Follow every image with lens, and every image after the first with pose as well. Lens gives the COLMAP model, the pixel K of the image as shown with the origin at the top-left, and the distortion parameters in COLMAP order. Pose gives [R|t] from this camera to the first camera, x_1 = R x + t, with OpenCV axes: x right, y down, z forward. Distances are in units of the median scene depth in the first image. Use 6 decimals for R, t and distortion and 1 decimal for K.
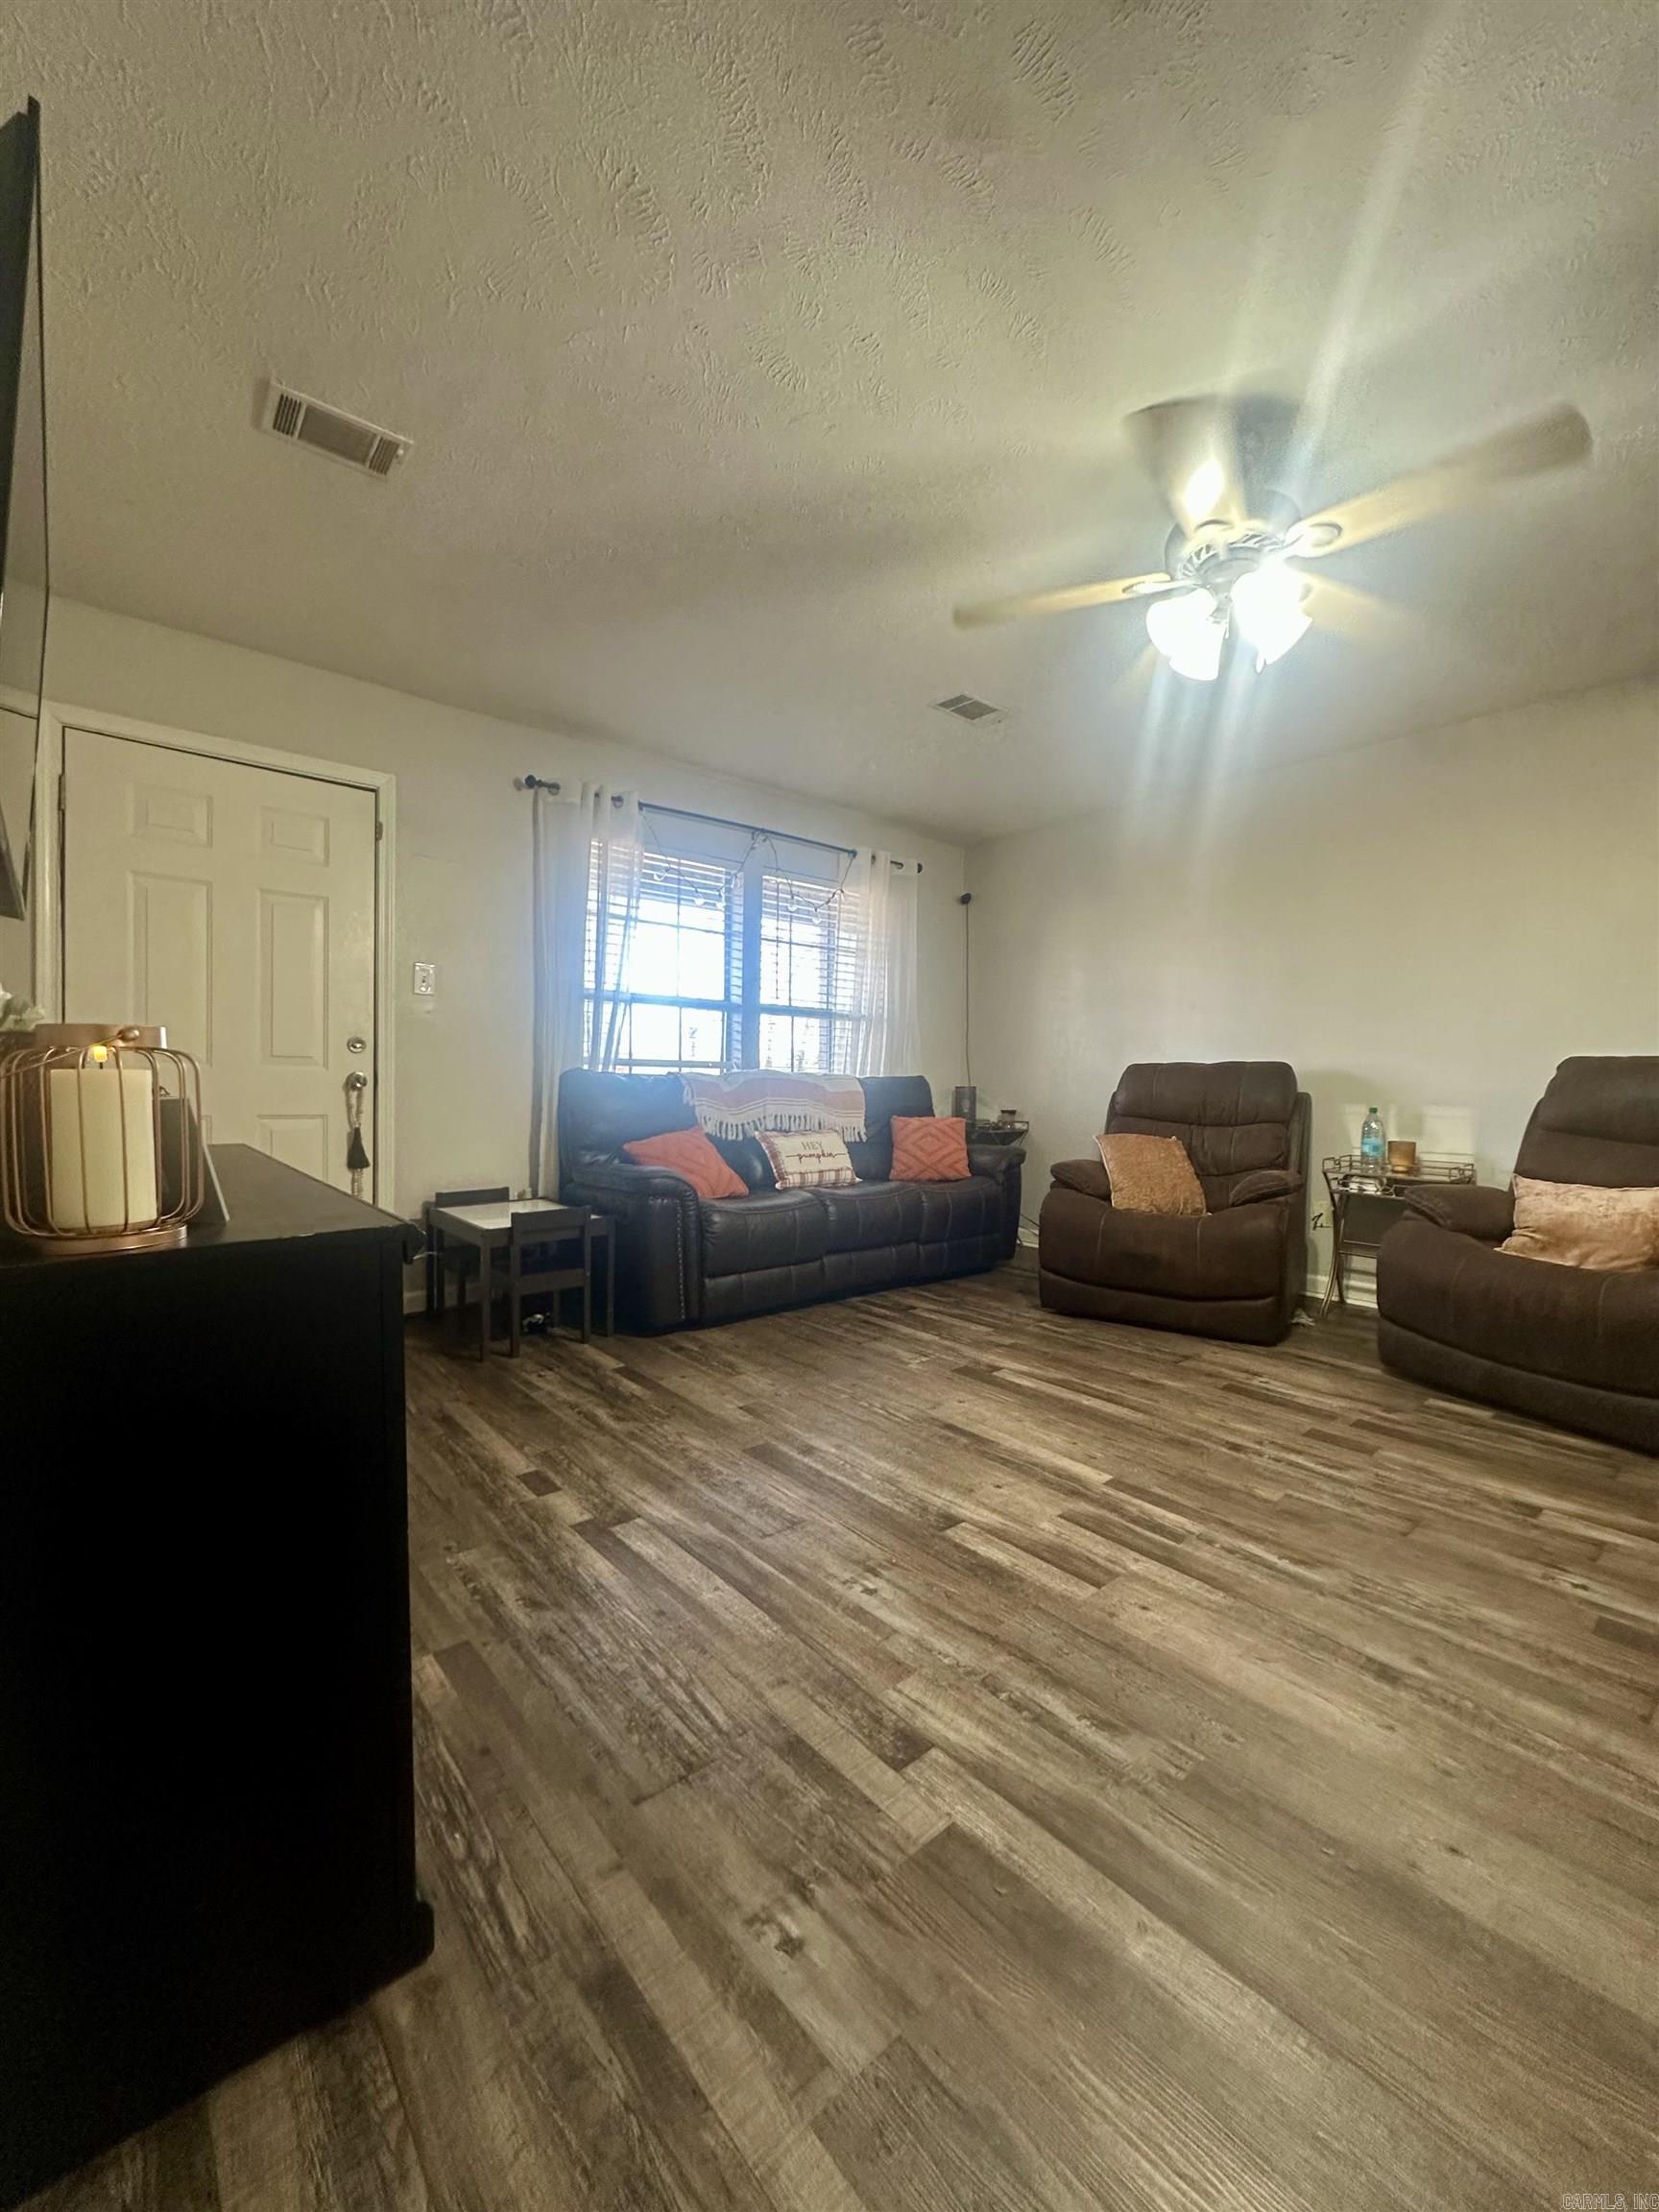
lens RADIAL K [[895.6, 0, 836.0], [0, 895.6, 1103.6], [0, 0, 1]] dist [-0.007050, 0.000516]
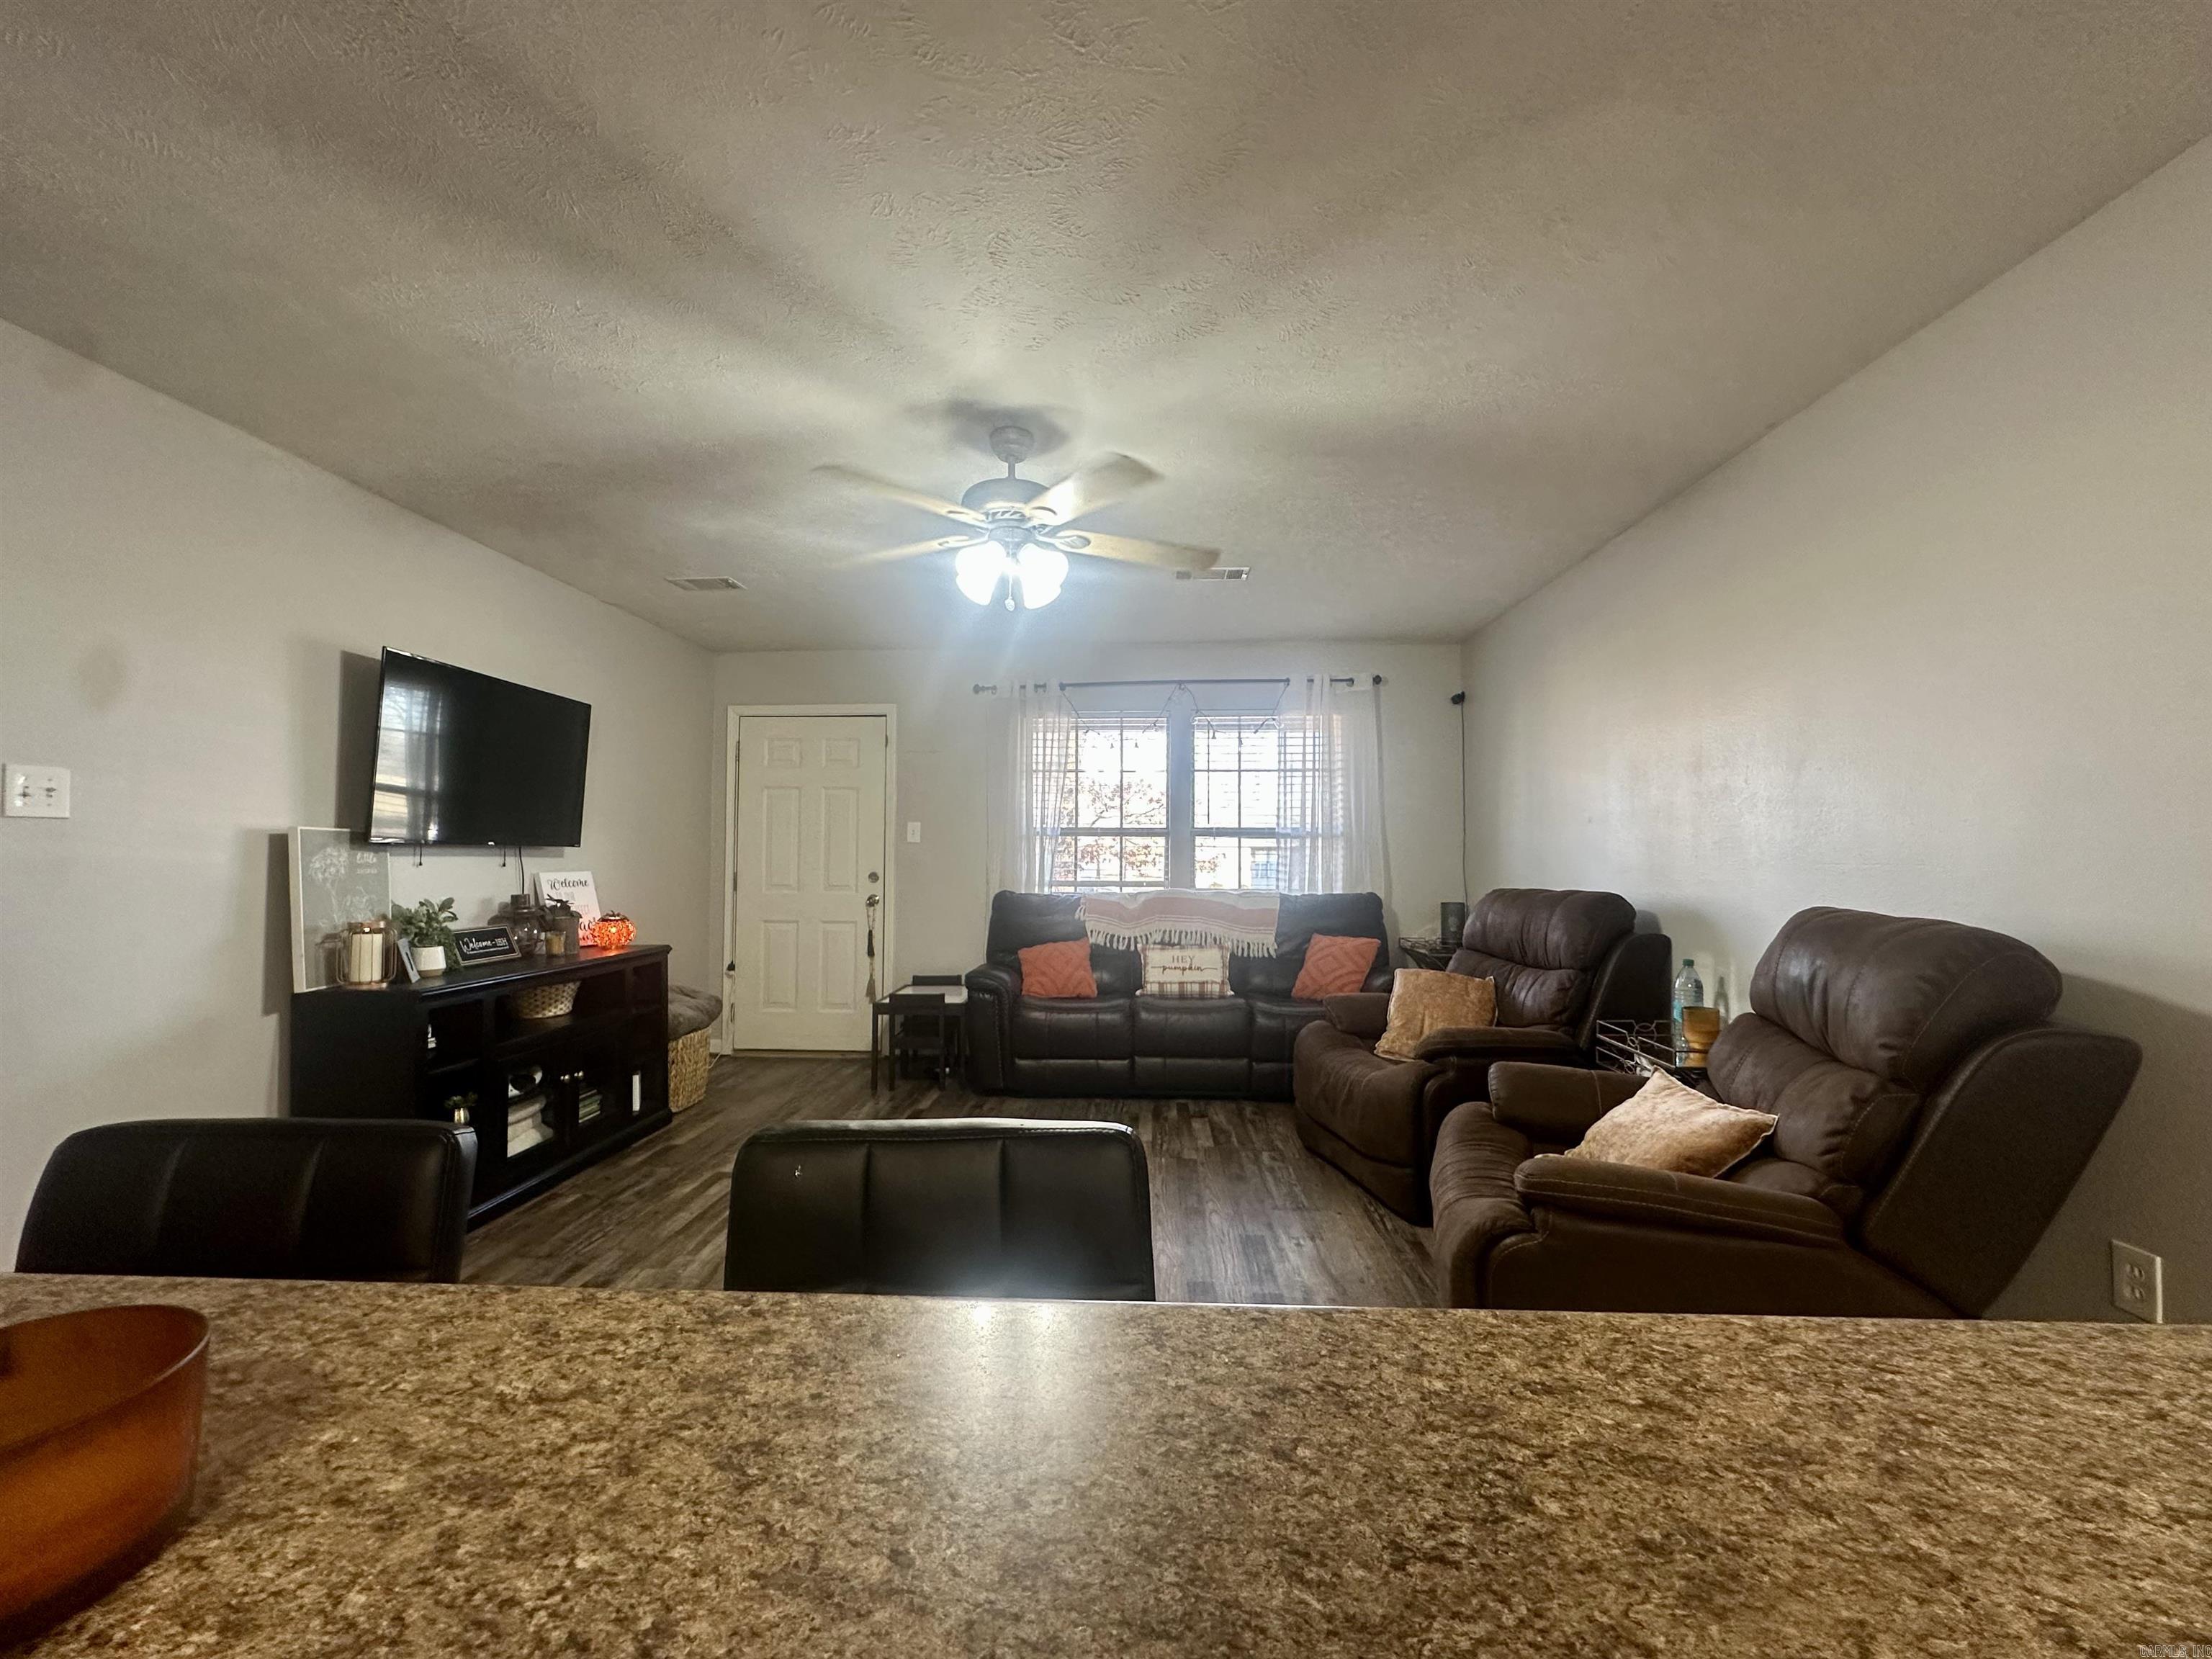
lens RADIAL K [[895.6, 0, 1061.6], [0, 895.6, 842.9], [0, 0, 1]] dist [-0.007050, 0.000516]
pose [[0.711886, -0.024212, -0.701877, 0.676019], [-0.008011, 0.999061, -0.042589, -0.051076], [0.702249, 0.035942, 0.711023, 0.090278]]
